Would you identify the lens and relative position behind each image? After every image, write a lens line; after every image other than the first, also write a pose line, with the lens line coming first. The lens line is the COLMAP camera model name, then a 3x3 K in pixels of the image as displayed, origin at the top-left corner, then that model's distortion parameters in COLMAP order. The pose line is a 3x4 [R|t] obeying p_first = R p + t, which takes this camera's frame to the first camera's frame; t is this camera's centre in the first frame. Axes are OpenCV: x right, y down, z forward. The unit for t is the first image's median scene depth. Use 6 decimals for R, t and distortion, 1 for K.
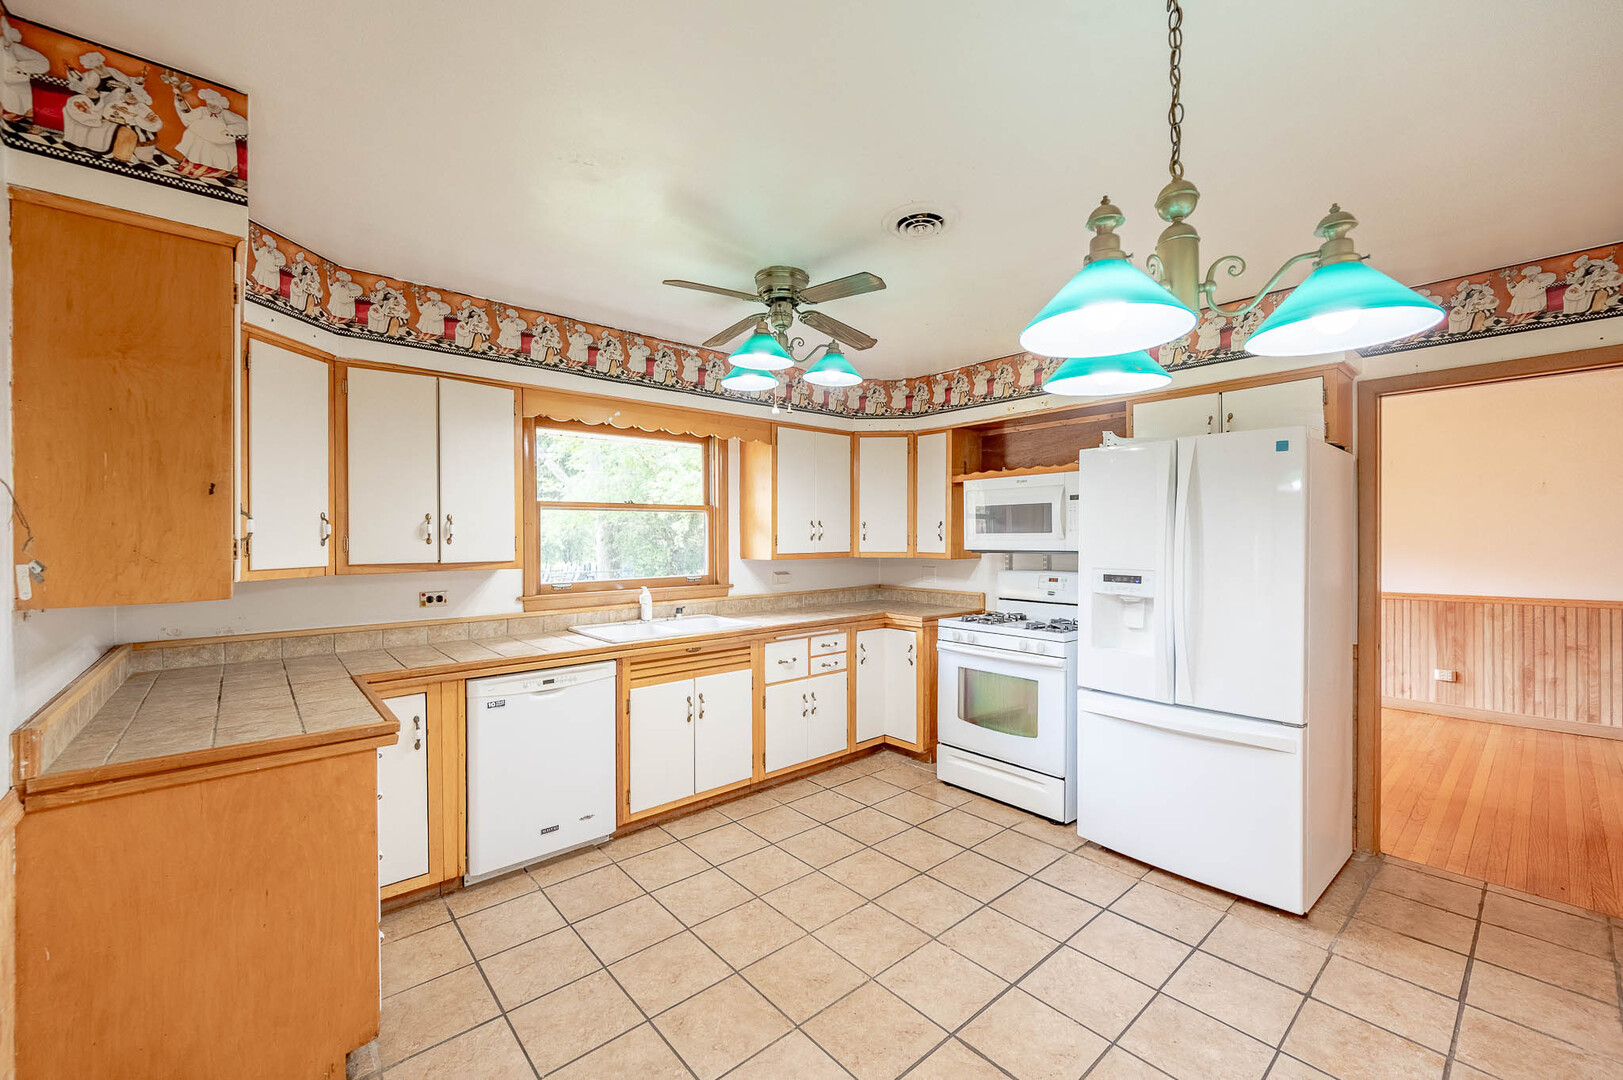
lens RADIAL K [[652.0, 0, 818.0], [0, 652.0, 532.3], [0, 0, 1]] dist [0.001478, -0.000468]
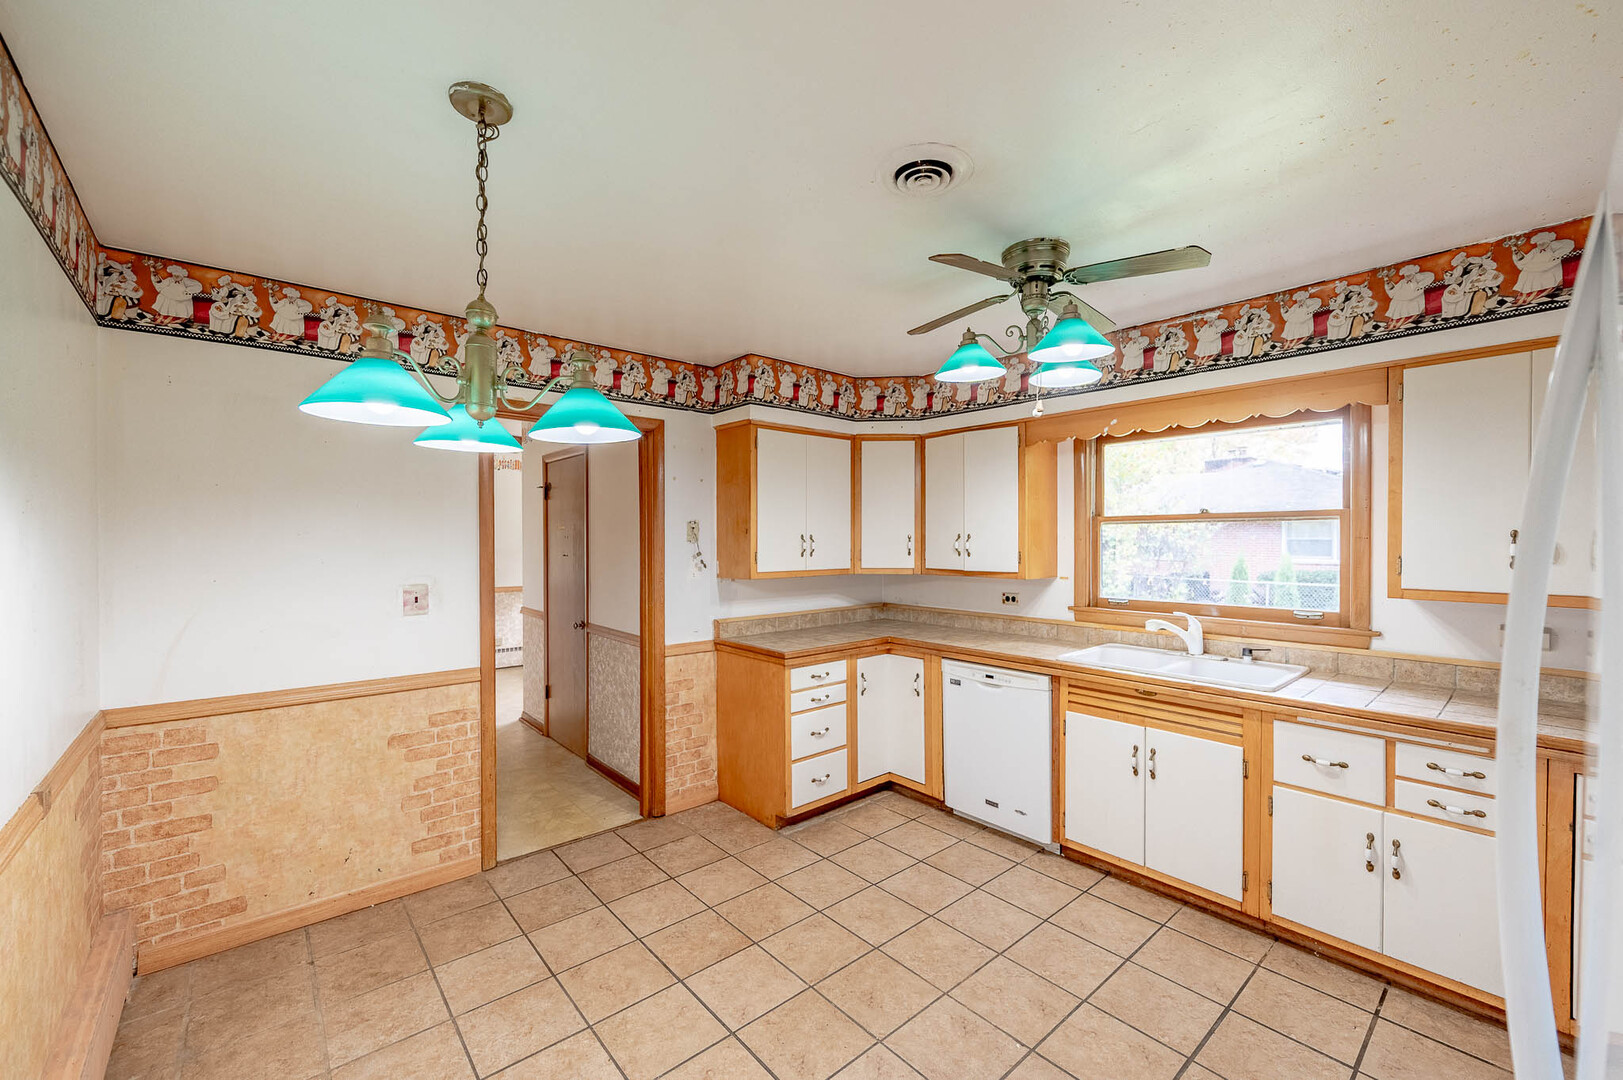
lens RADIAL K [[652.0, 0, 825.2], [0, 652.0, 541.9], [0, 0, 1]] dist [0.001478, -0.000468]
pose [[0.005526, 0.000325, -0.999985, 0.658517], [-0.008098, 0.999967, 0.000281, -0.006040], [0.999952, 0.008096, 0.005528, 0.610579]]
